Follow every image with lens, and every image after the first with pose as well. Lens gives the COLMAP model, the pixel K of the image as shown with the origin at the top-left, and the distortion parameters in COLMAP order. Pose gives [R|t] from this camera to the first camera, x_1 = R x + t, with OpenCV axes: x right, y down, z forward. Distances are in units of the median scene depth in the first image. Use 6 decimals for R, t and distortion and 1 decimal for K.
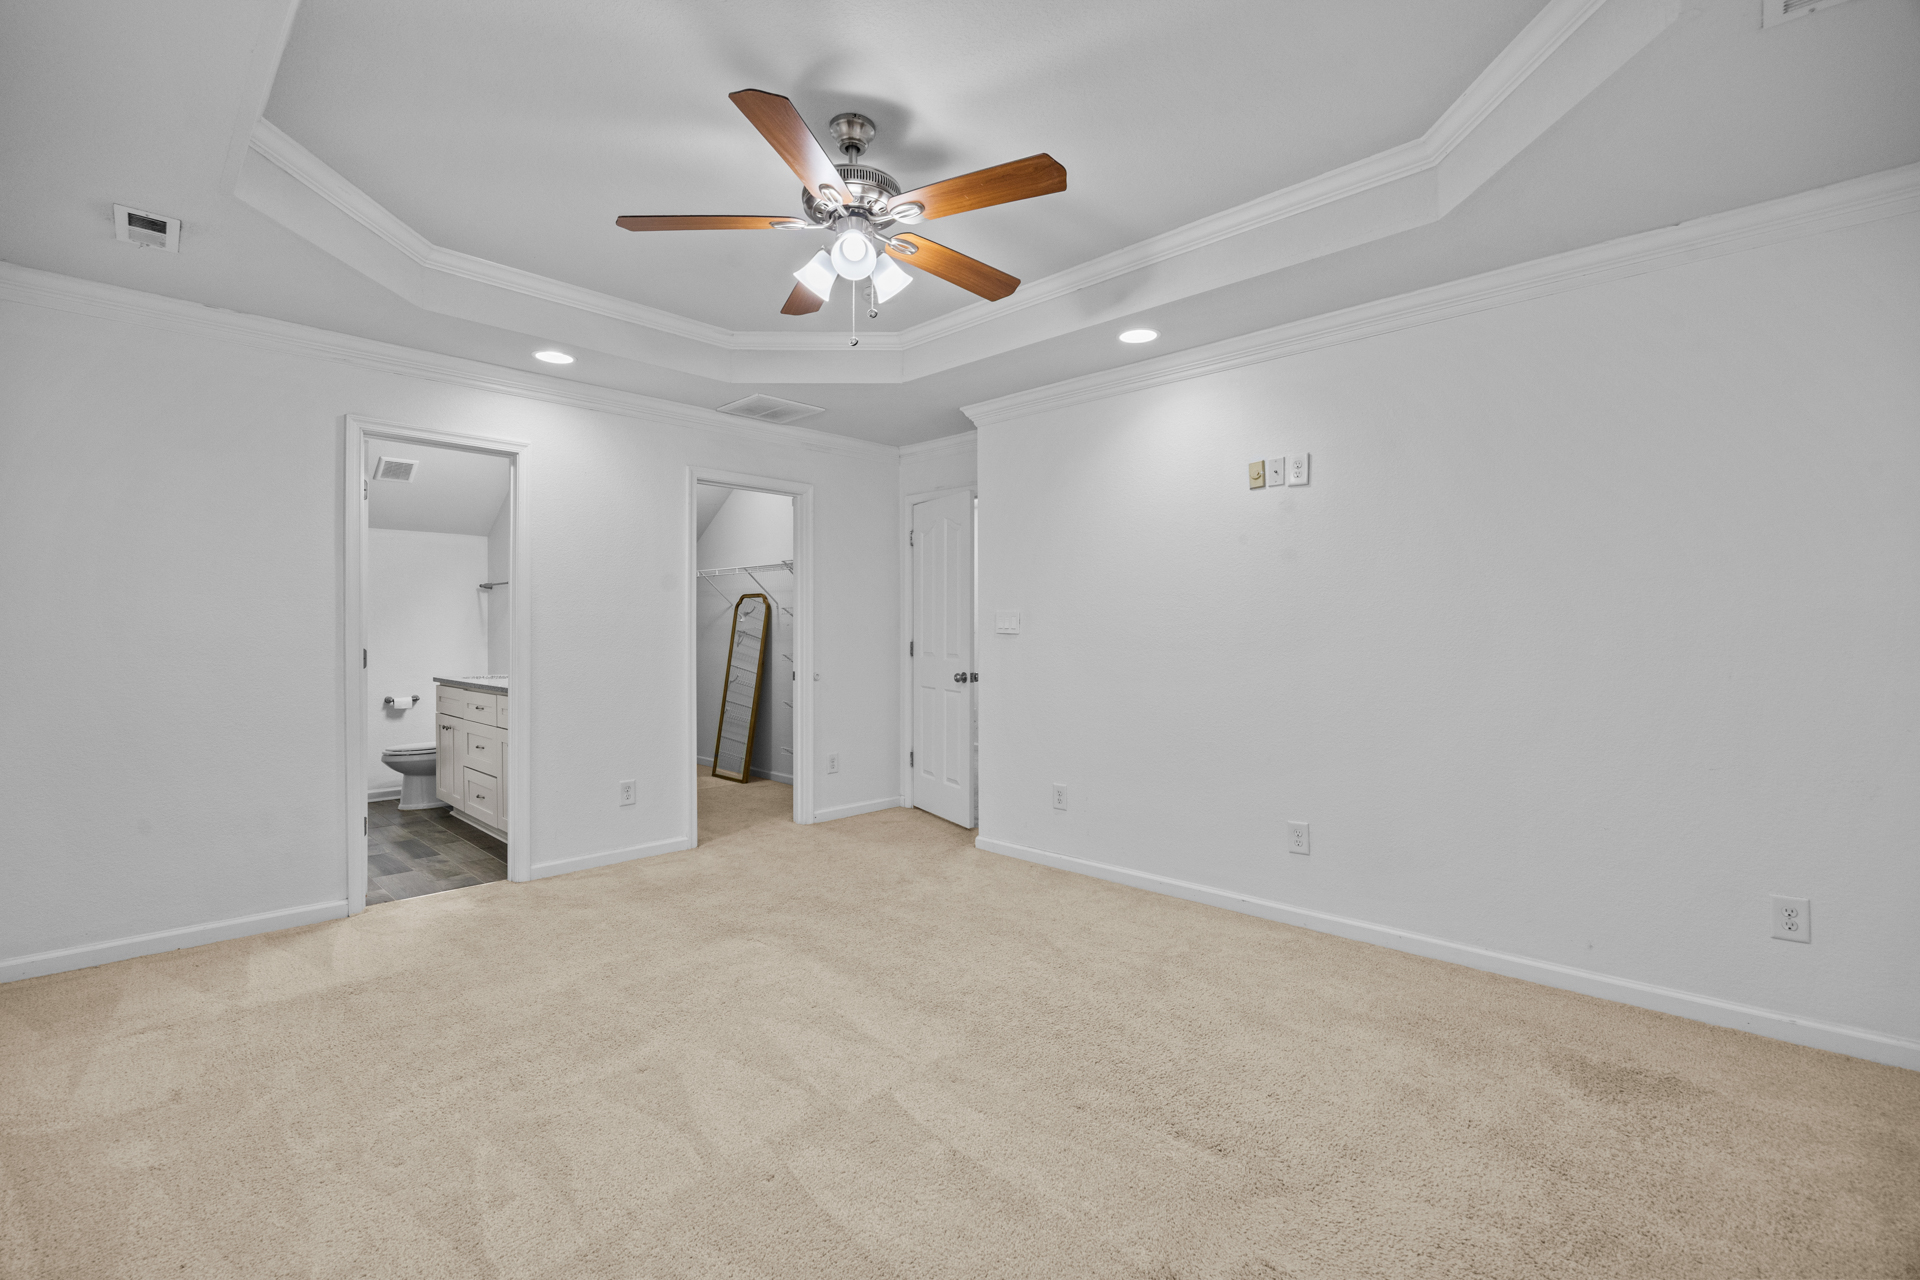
lens RADIAL K [[857.3, 0, 957.9], [0, 857.3, 645.6], [0, 0, 1]] dist [0.001075, 0.000524]
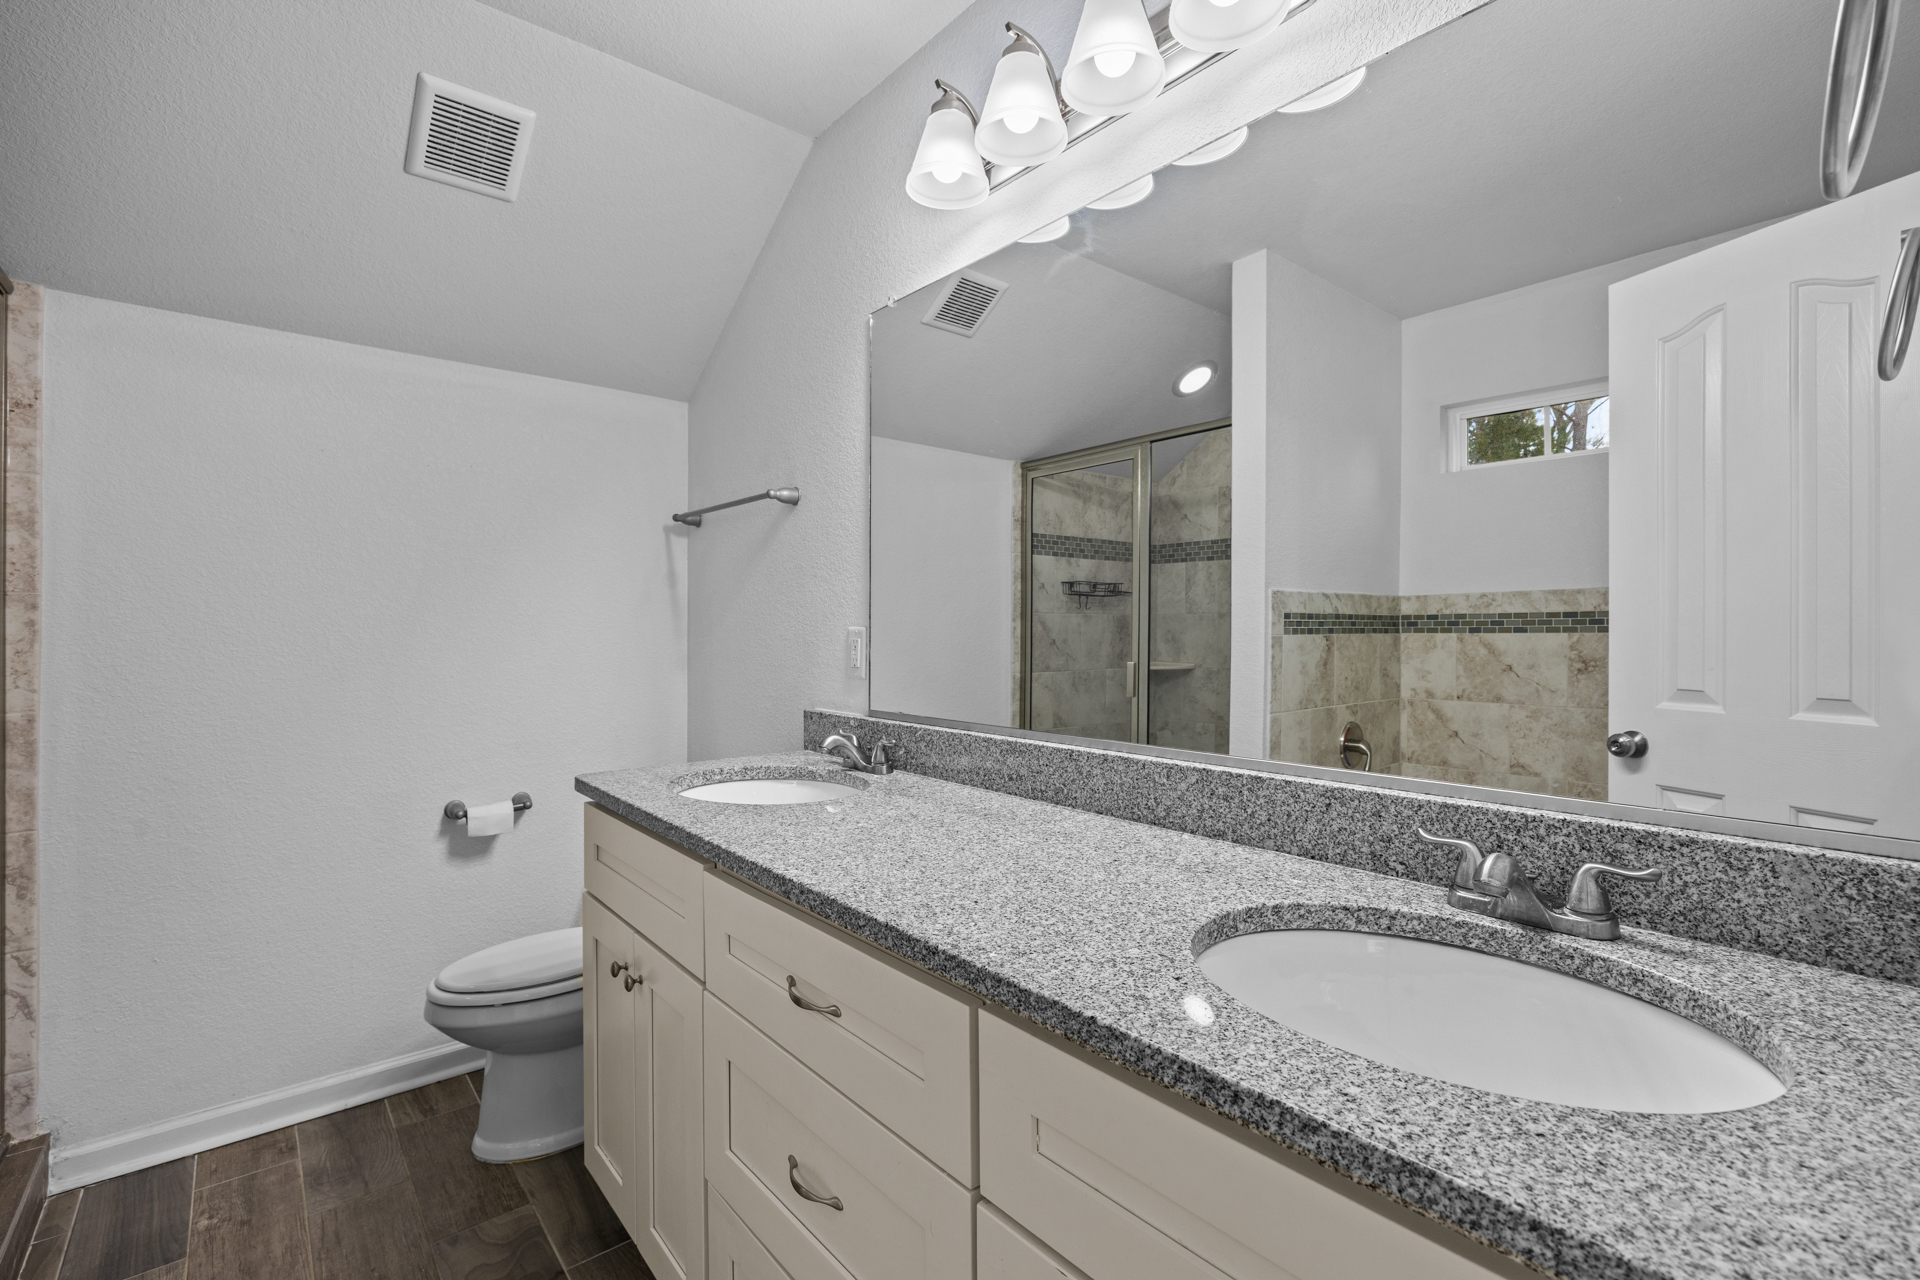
lens RADIAL K [[857.3, 0, 967.6], [0, 857.3, 635.9], [0, 0, 1]] dist [0.001075, 0.000524]
pose [[0.996999, -0.001643, -0.077391, -0.416970], [0.001058, 0.999971, -0.007600, -0.011701], [0.077401, 0.007495, 0.996972, 0.653444]]
